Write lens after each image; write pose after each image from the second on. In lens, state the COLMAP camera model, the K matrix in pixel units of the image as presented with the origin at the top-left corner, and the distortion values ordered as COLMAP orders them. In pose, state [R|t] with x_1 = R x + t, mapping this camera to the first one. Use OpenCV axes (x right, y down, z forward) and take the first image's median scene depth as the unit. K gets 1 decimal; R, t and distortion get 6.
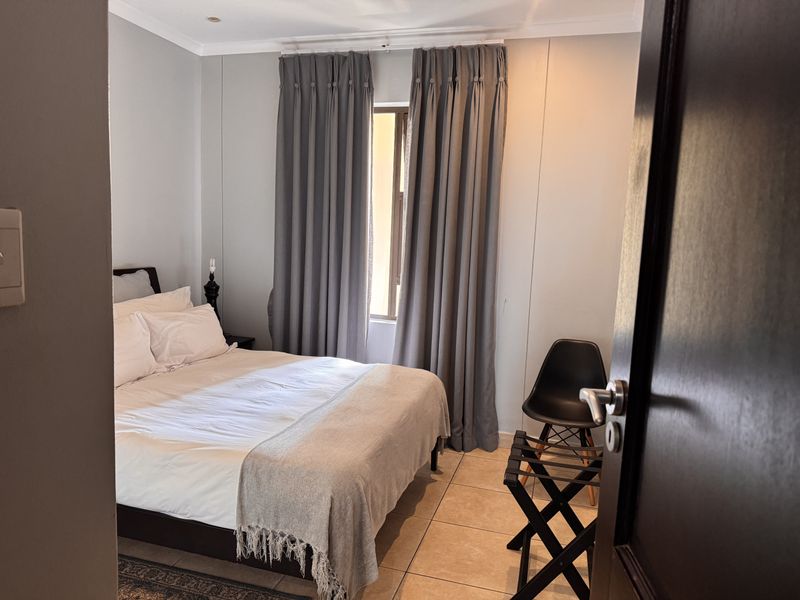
lens RADIAL K [[554.8, 0, 400.0], [0, 554.8, 300.0], [0, 0, 1]] dist [0.032419, -0.048361]
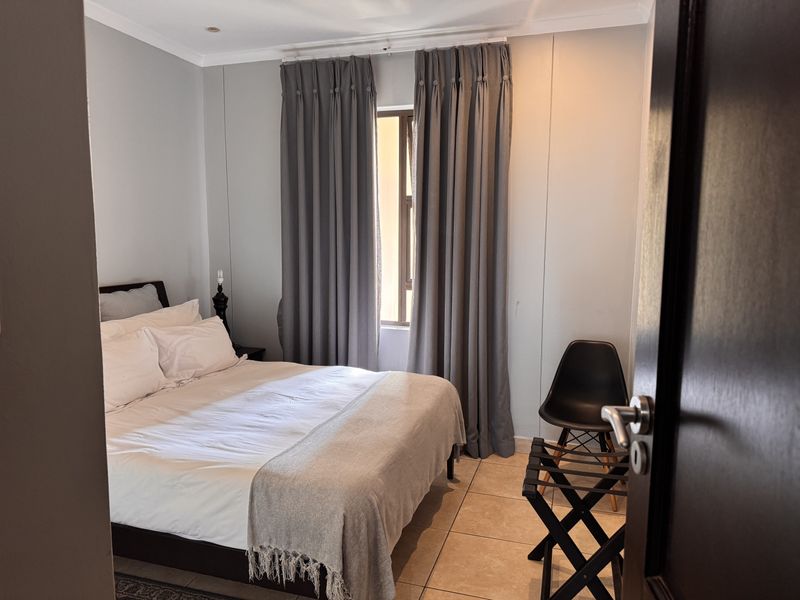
lens RADIAL K [[554.8, 0, 400.0], [0, 554.8, 300.0], [0, 0, 1]] dist [0.032419, -0.048361]
pose [[0.999203, -0.033688, -0.021407, 0.004329], [0.033572, 0.999420, -0.005752, -0.006033], [0.021589, 0.005029, 0.999754, 0.019009]]
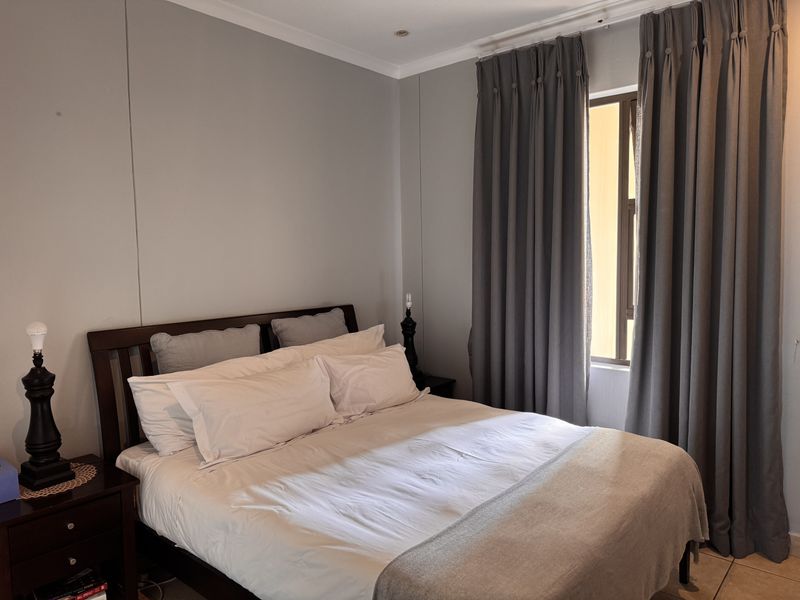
lens RADIAL K [[554.8, 0, 400.0], [0, 554.8, 300.0], [0, 0, 1]] dist [0.032419, -0.048361]
pose [[0.910056, -0.024992, -0.413732, 0.036845], [0.006929, 0.998958, -0.045102, -0.027505], [0.414428, 0.038179, 0.909281, 0.207065]]
